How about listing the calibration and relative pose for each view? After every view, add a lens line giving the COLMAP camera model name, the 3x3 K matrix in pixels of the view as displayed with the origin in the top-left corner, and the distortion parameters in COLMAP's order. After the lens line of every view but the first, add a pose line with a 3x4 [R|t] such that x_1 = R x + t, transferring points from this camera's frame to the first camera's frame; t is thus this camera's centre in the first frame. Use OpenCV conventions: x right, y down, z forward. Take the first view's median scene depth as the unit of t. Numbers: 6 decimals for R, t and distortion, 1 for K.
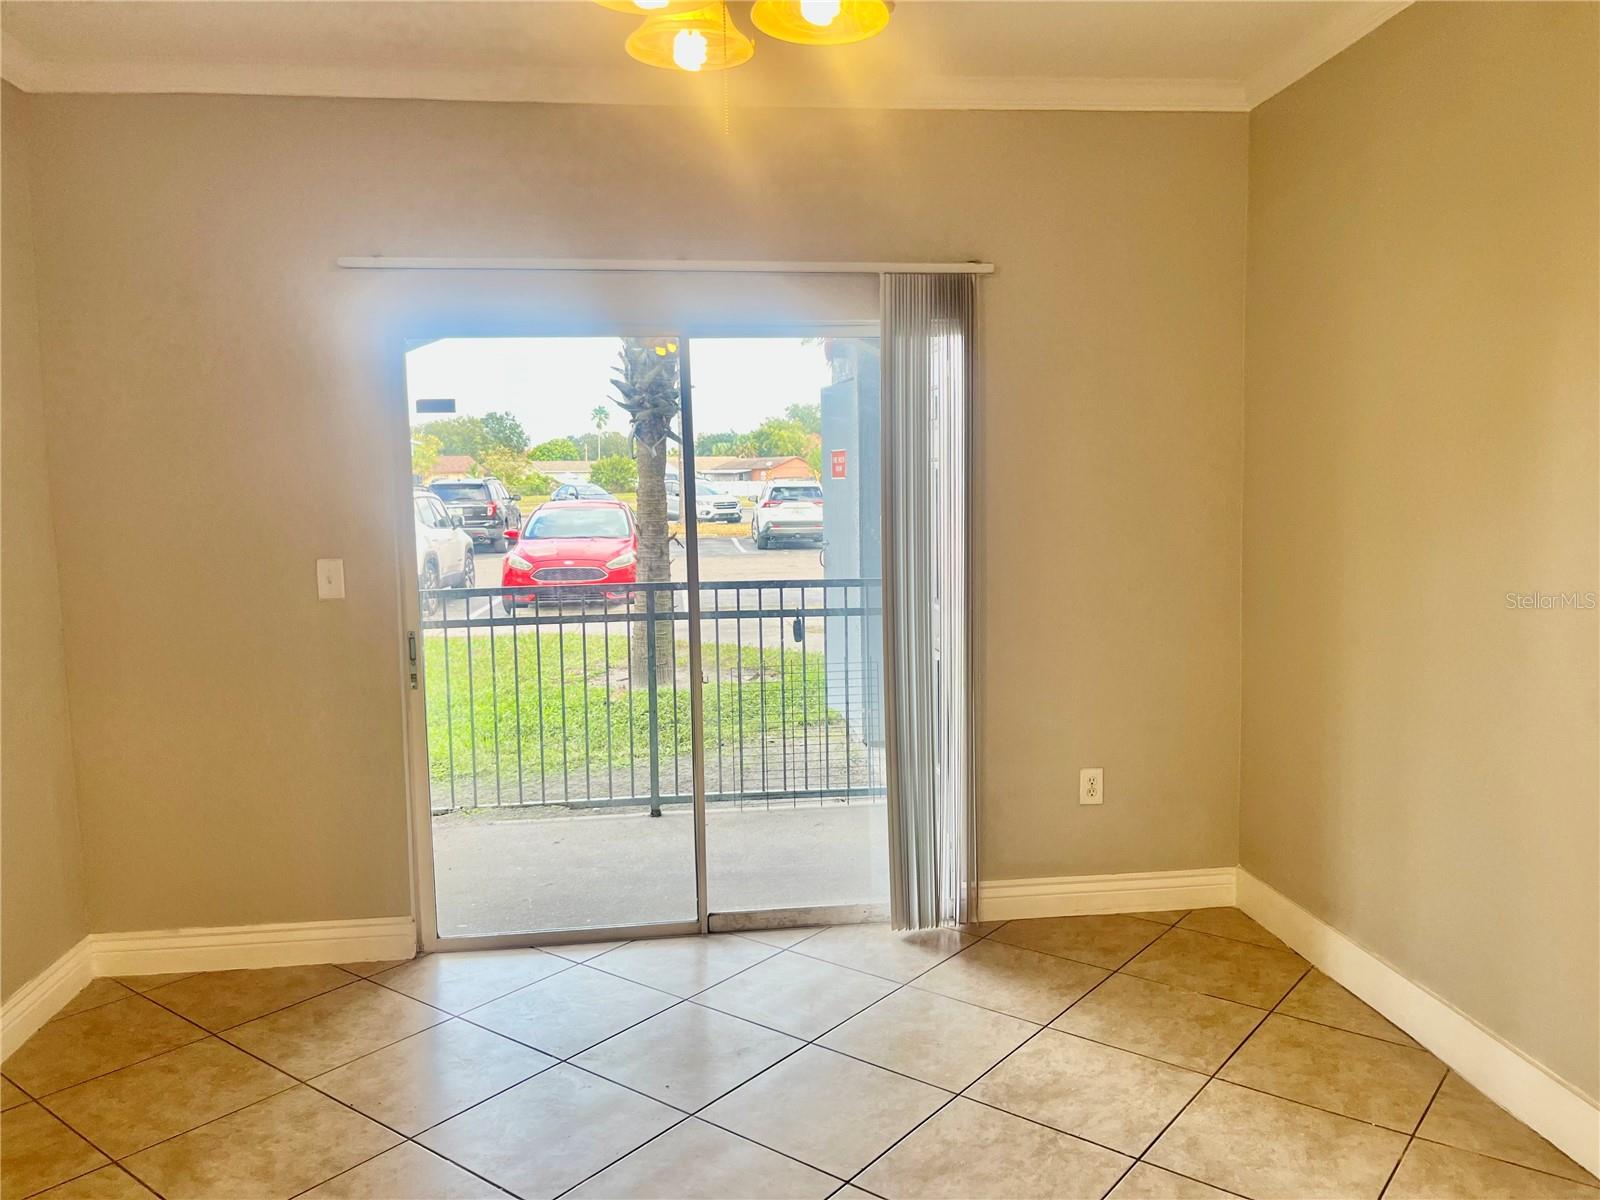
lens RADIAL K [[1219.4, 0, 800.0], [0, 1219.4, 600.0], [0, 0, 1]] dist [0.059644, -0.084476]
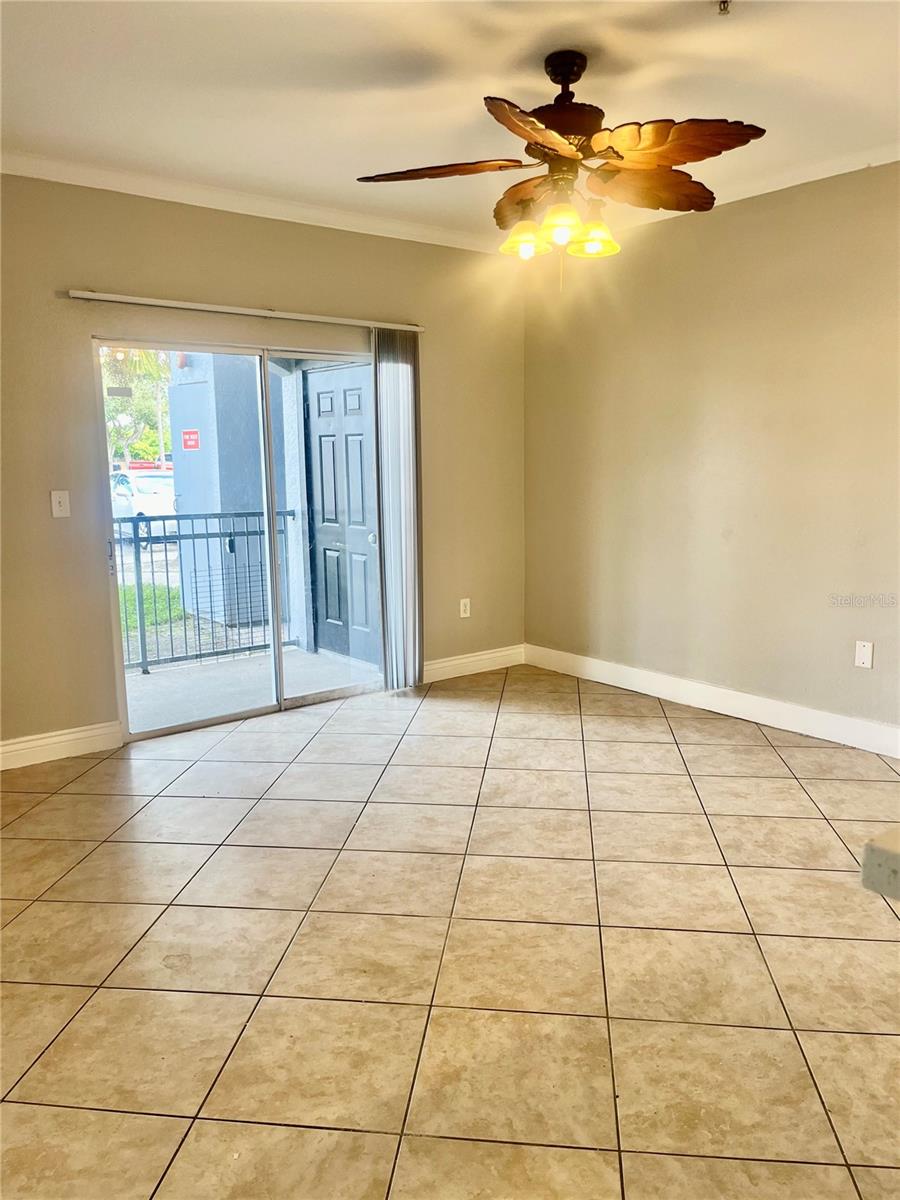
lens RADIAL K [[914.6, 0, 450.0], [0, 914.6, 600.0], [0, 0, 1]] dist [0.059644, -0.084476]
pose [[0.855814, -0.076181, 0.511642, -0.521966], [0.051100, 0.996709, 0.062932, 0.049776], [-0.514753, -0.027713, 0.856891, -0.214129]]
